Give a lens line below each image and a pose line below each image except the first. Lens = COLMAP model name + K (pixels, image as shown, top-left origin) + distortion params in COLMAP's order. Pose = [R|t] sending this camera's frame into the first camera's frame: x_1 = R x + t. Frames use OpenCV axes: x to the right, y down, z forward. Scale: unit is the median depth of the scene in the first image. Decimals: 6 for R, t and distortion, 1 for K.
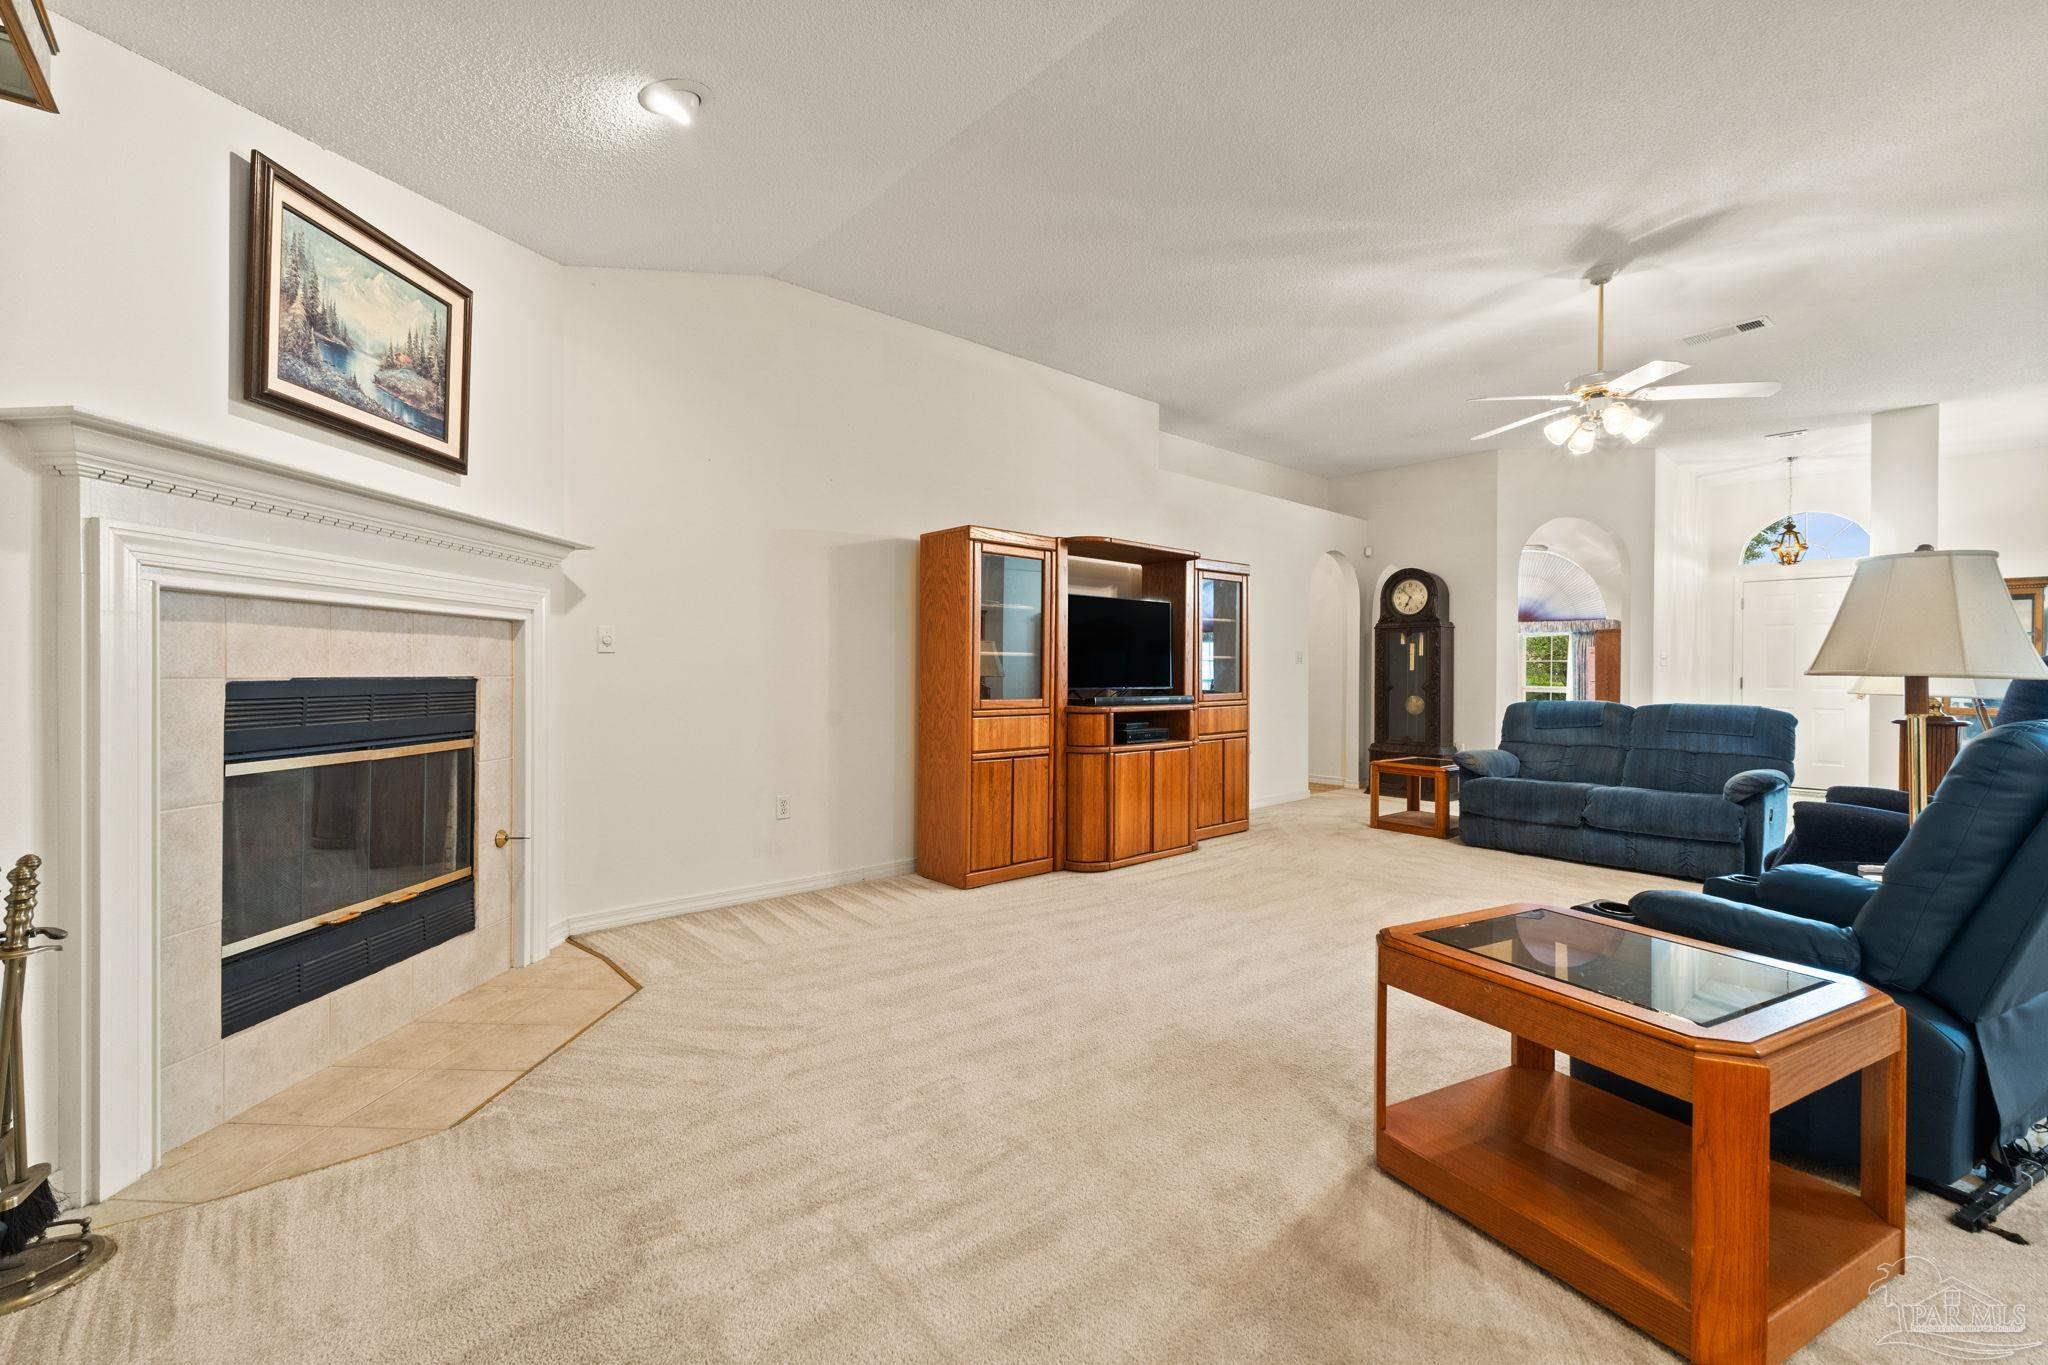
lens RADIAL K [[876.6, 0, 1019.5], [0, 876.6, 674.6], [0, 0, 1]] dist [-0.000998, -0.000001]
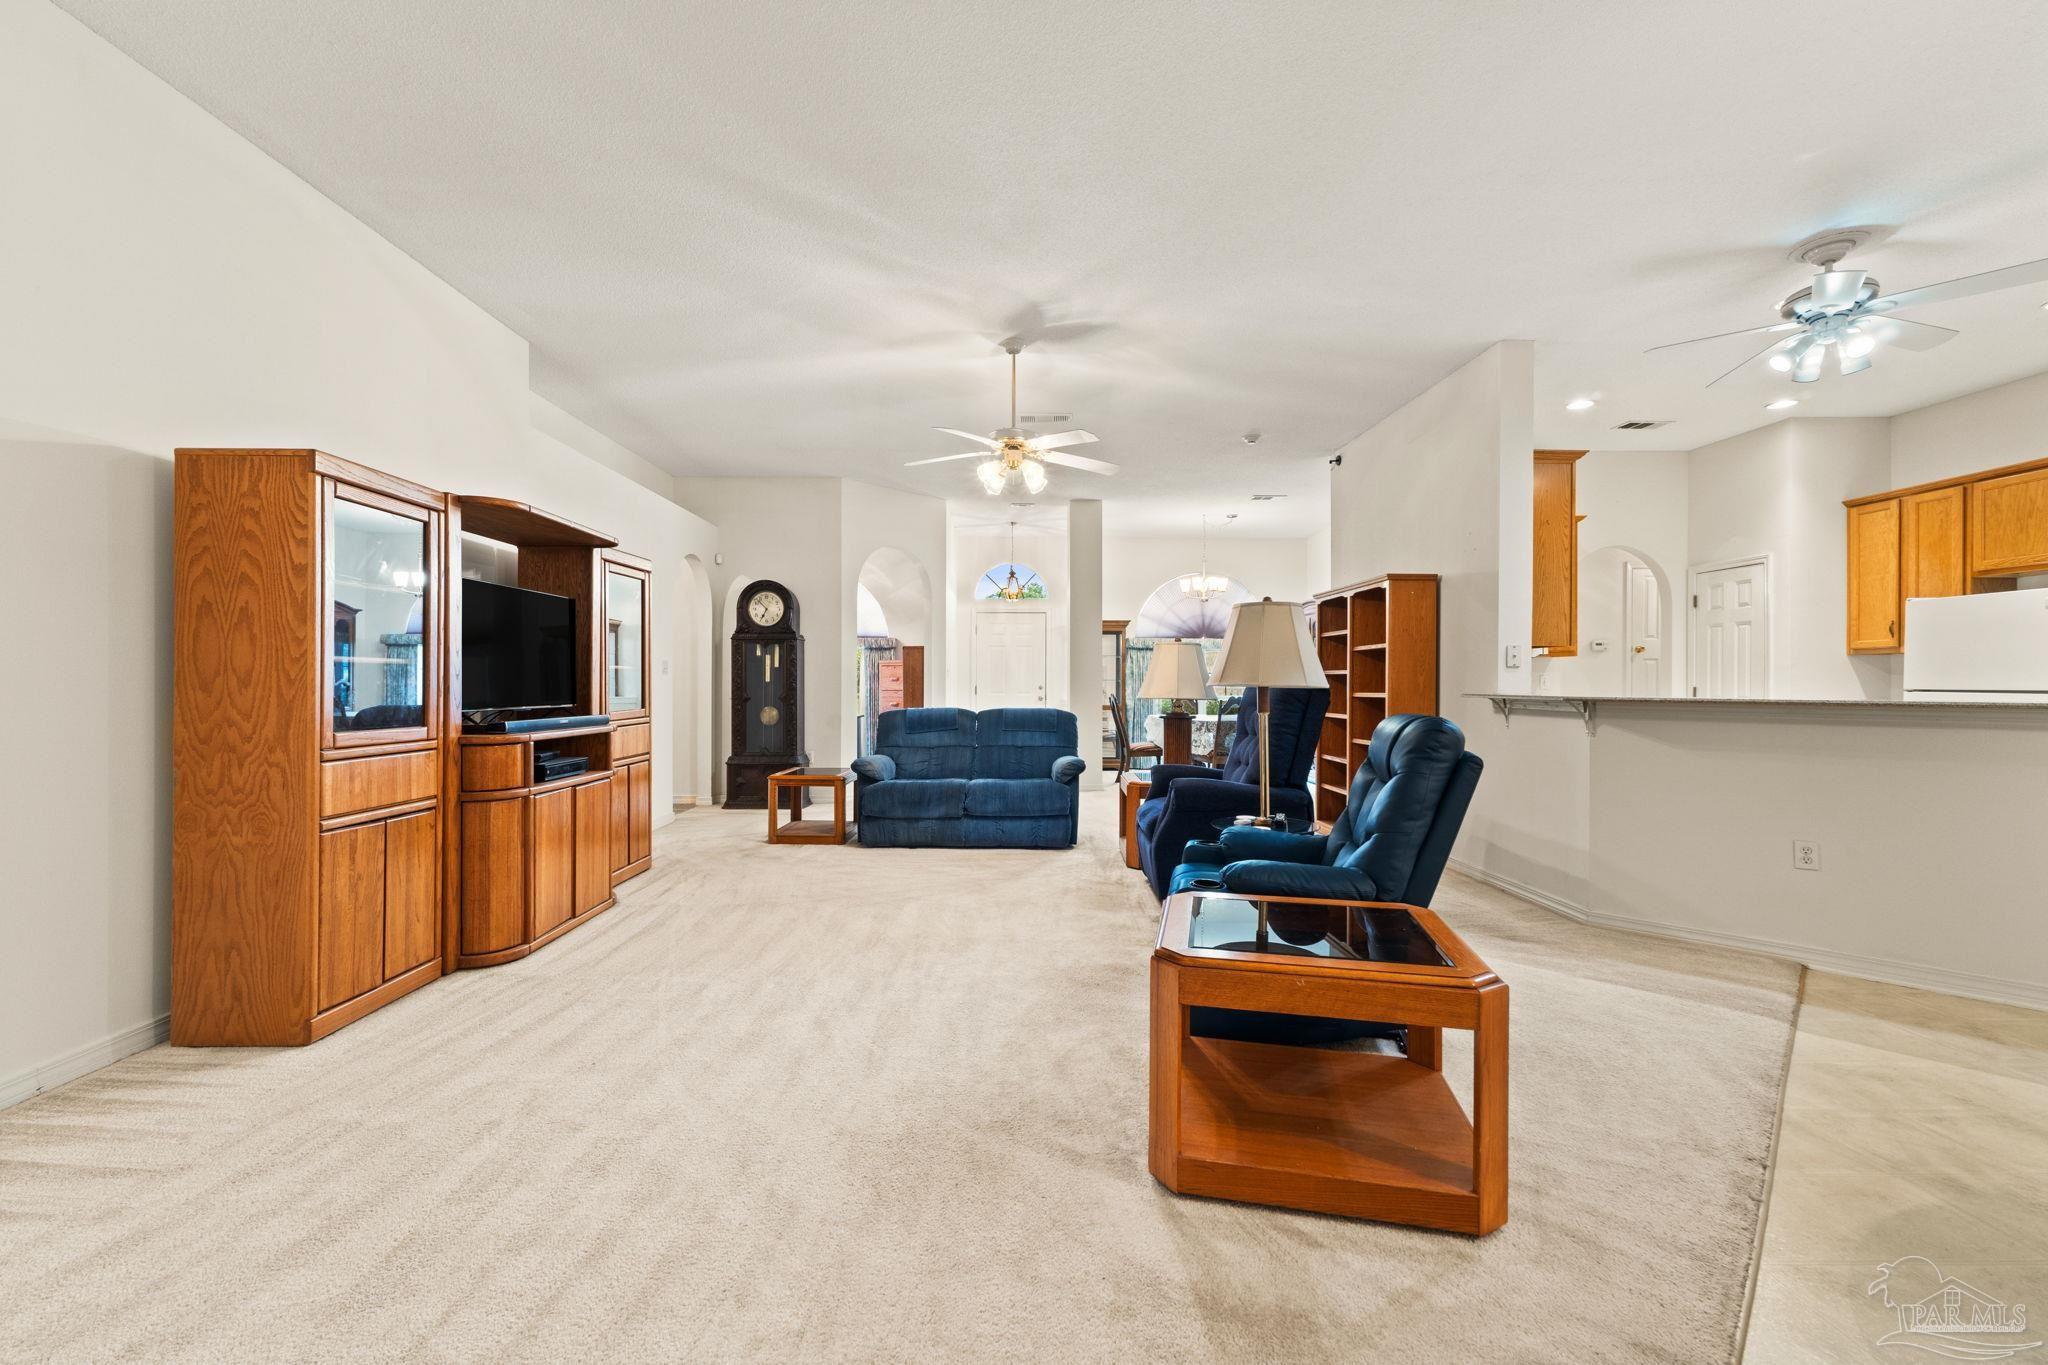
lens RADIAL K [[857.4, 0, 1010.0], [0, 857.4, 682.3], [0, 0, 1]] dist [0.000347, 0.000208]
pose [[0.645358, -0.004327, 0.763868, -0.186847], [0.005801, 0.999983, 0.000764, -0.004738], [-0.763858, 0.003938, 0.645372, 0.221421]]
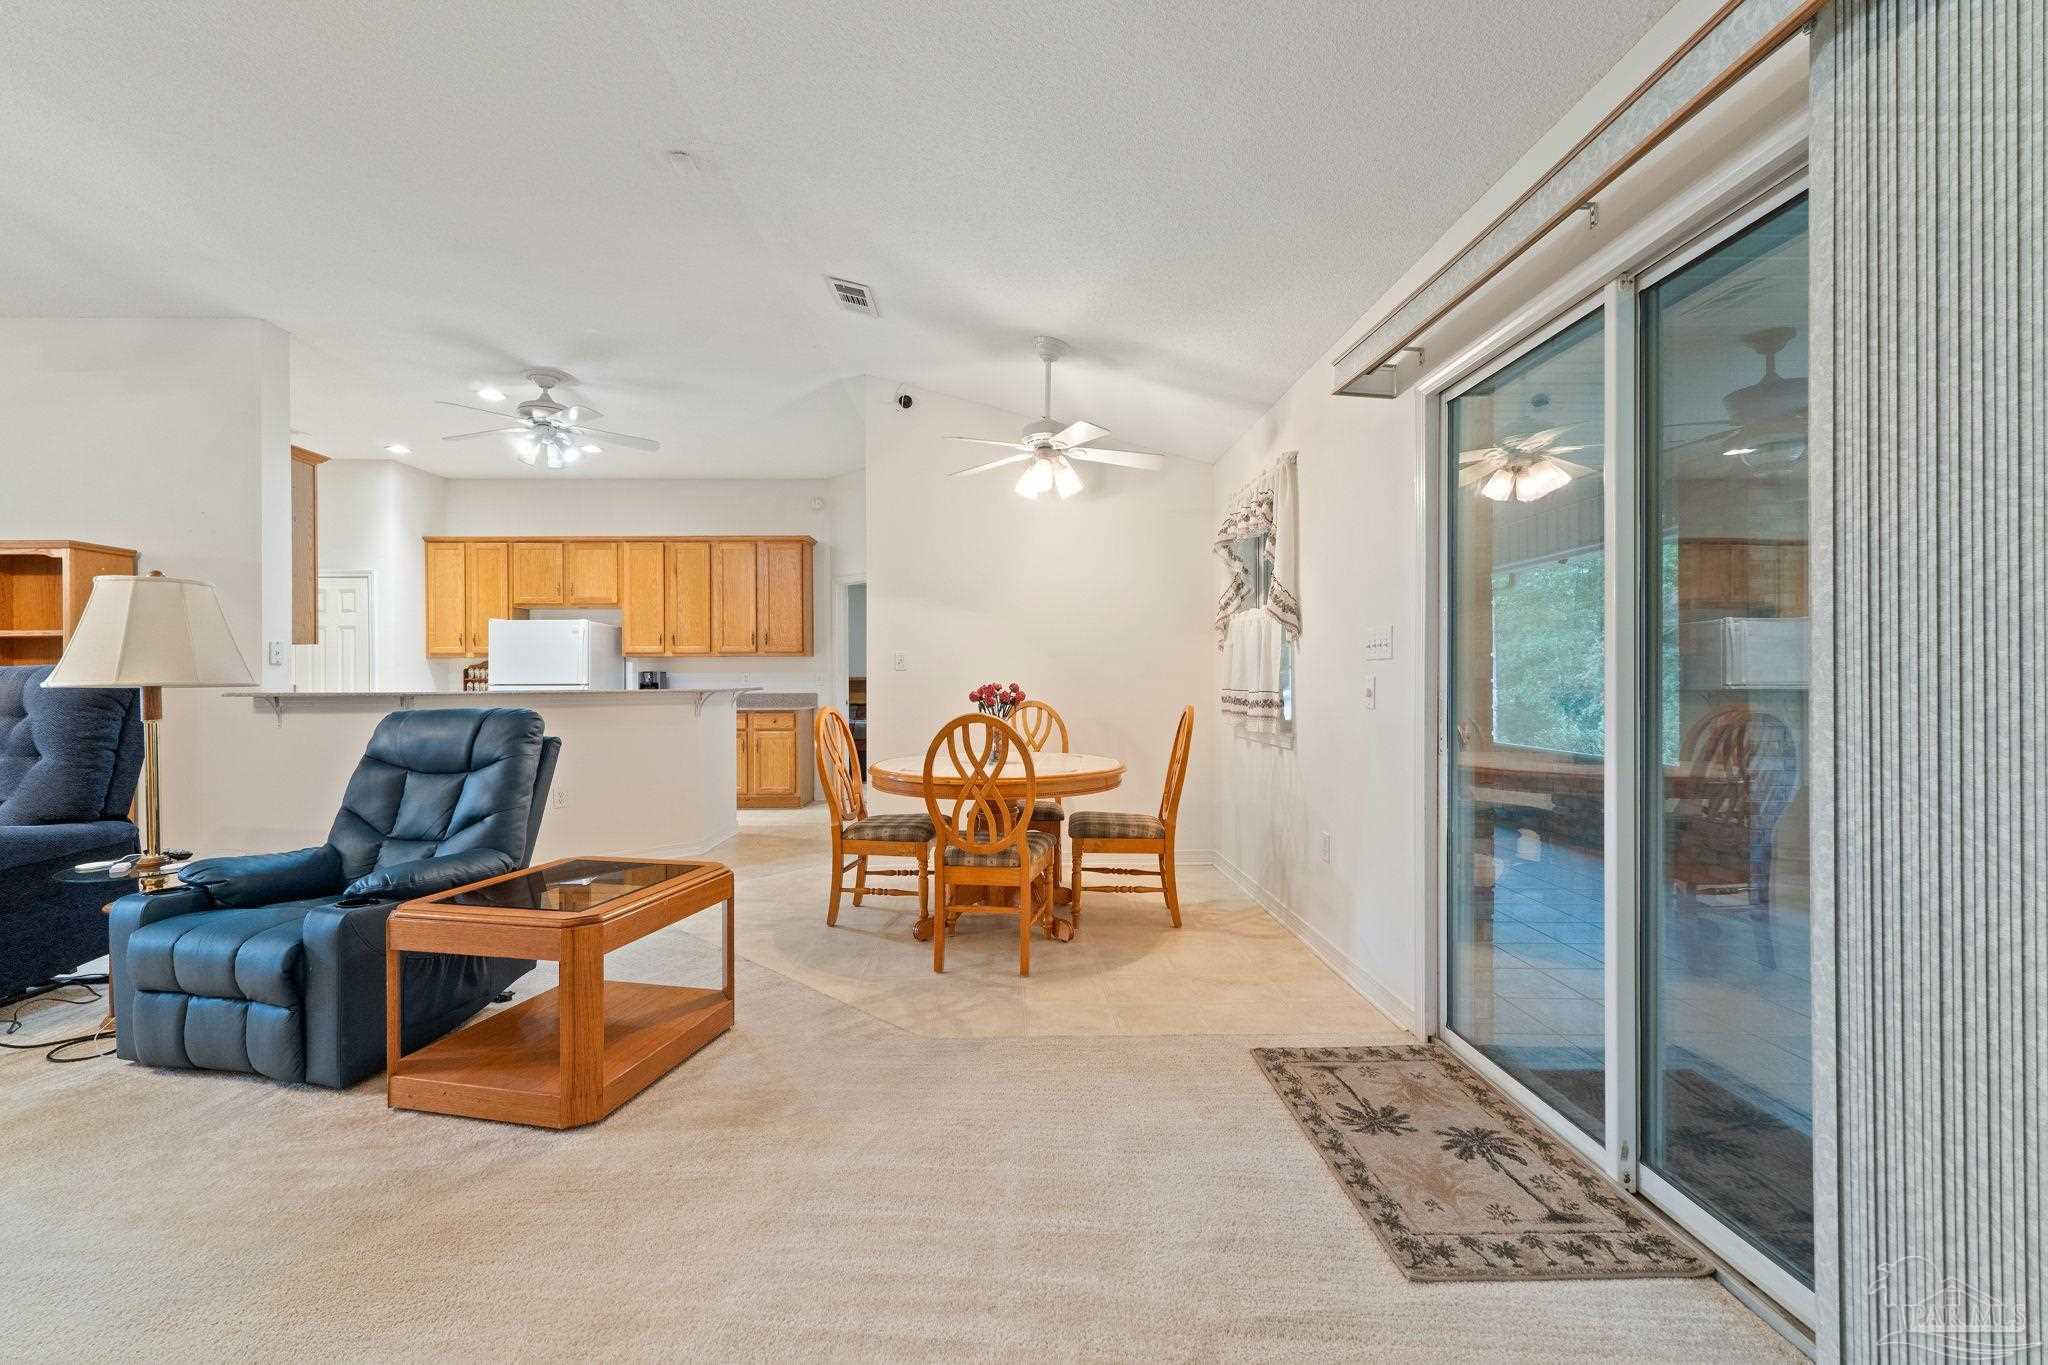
lens RADIAL K [[857.4, 0, 1010.0], [0, 857.4, 682.3], [0, 0, 1]] dist [0.000347, 0.000208]
pose [[-0.772704, -0.004532, 0.634750, -0.295248], [0.004743, 0.999905, 0.012914, -0.006422], [-0.634749, 0.012990, -0.772609, 0.641863]]
